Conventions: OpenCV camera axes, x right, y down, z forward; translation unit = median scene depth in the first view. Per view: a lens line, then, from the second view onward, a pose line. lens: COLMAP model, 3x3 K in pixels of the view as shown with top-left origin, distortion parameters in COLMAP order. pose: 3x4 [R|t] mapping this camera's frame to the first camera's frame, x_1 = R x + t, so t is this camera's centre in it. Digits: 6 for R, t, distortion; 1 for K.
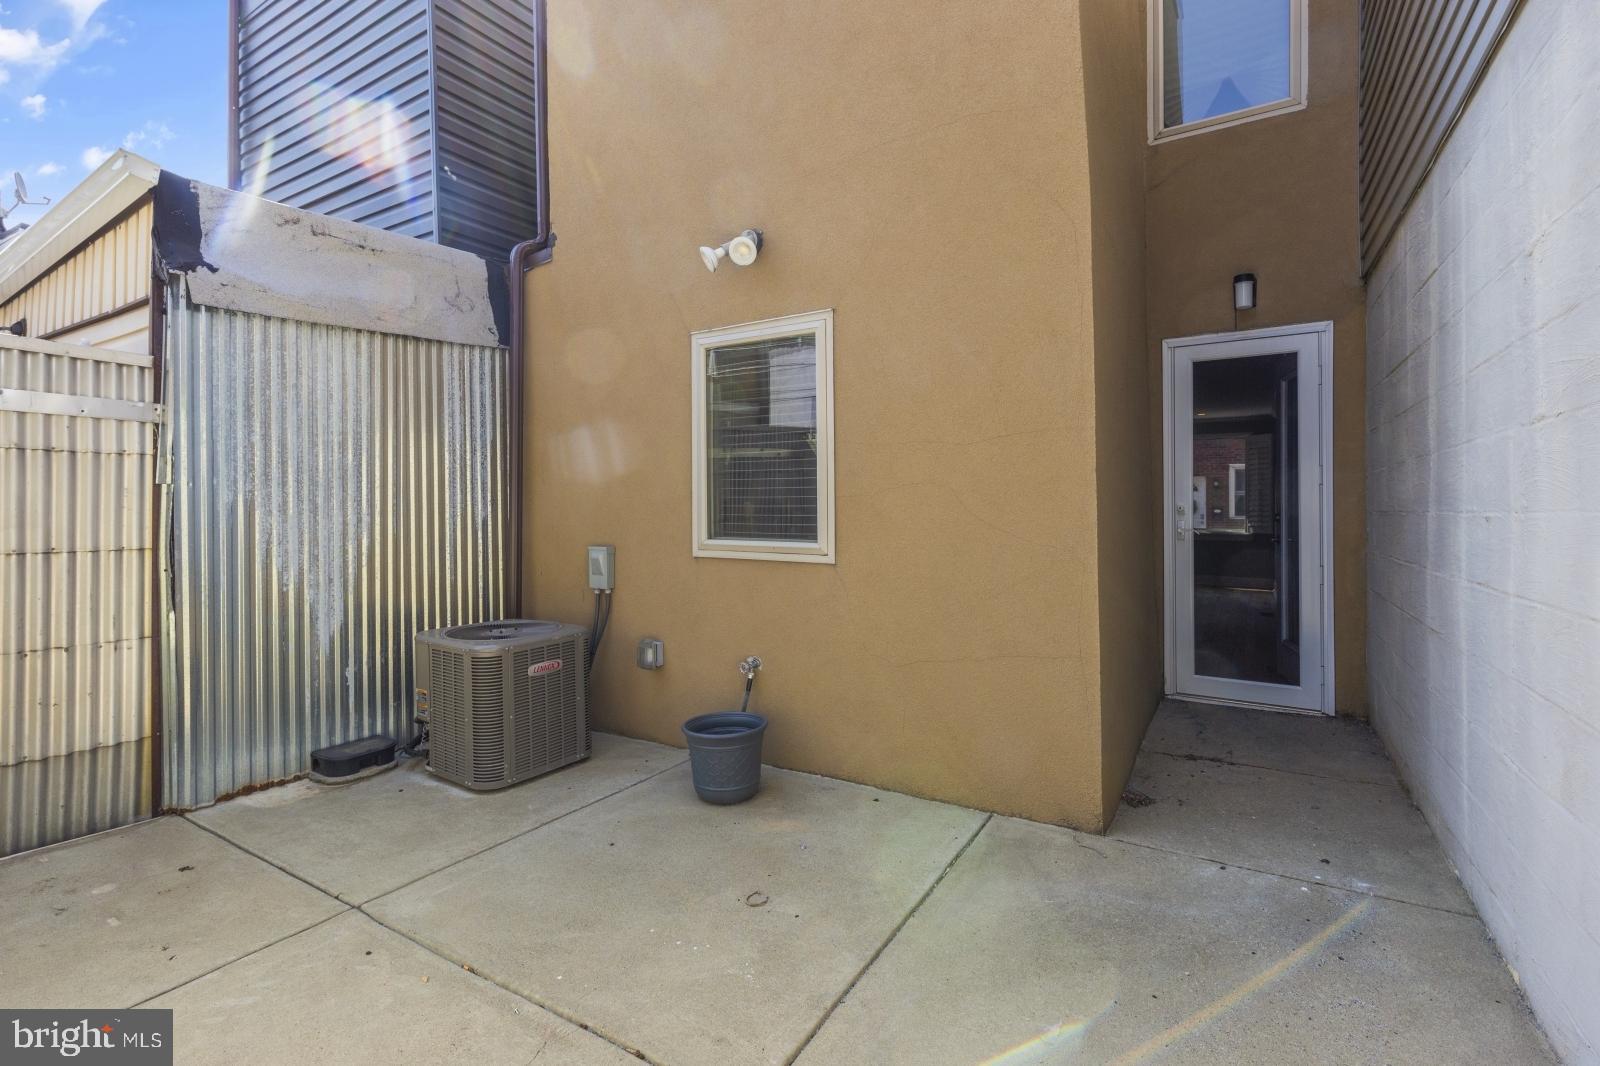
lens RADIAL K [[747.2, 0, 787.8], [0, 747.2, 503.8], [0, 0, 1]] dist [0.002701, 0.000387]
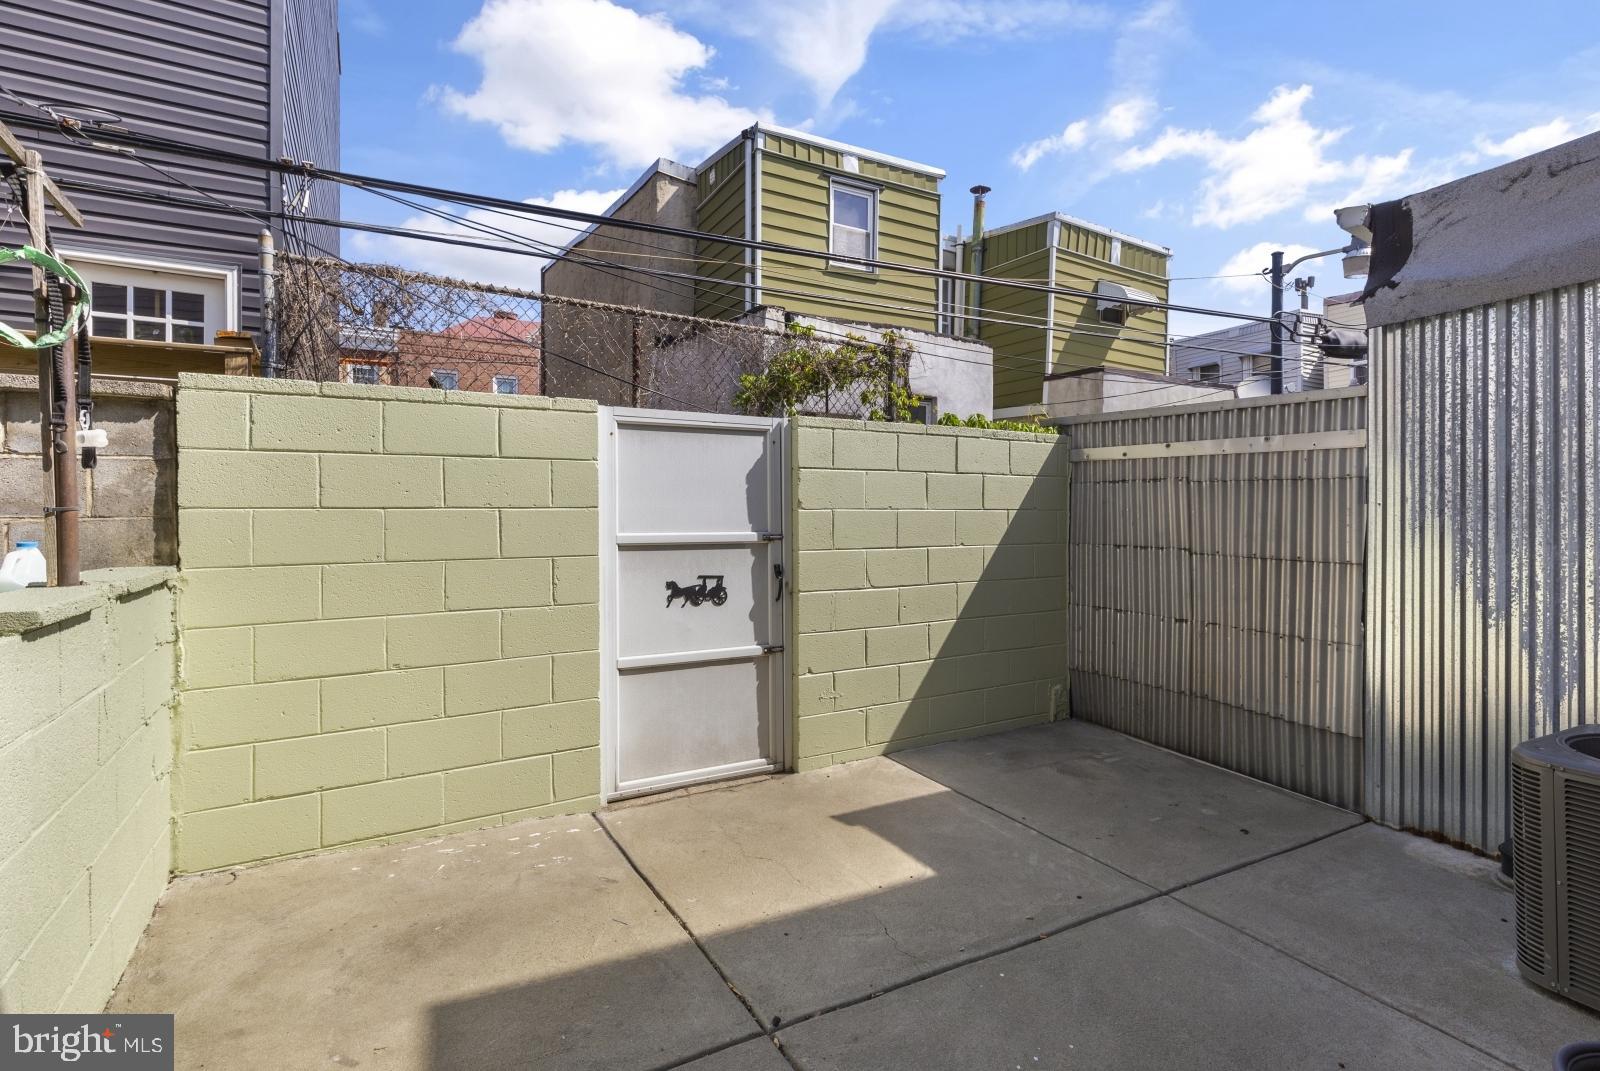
lens RADIAL K [[747.2, 0, 787.8], [0, 747.2, 506.3], [0, 0, 1]] dist [0.002701, 0.000387]
pose [[-0.481878, -0.007415, -0.876207, 0.550221], [-0.003505, 0.999973, -0.006534, -0.014466], [0.876231, -0.000077, -0.481891, 0.886057]]
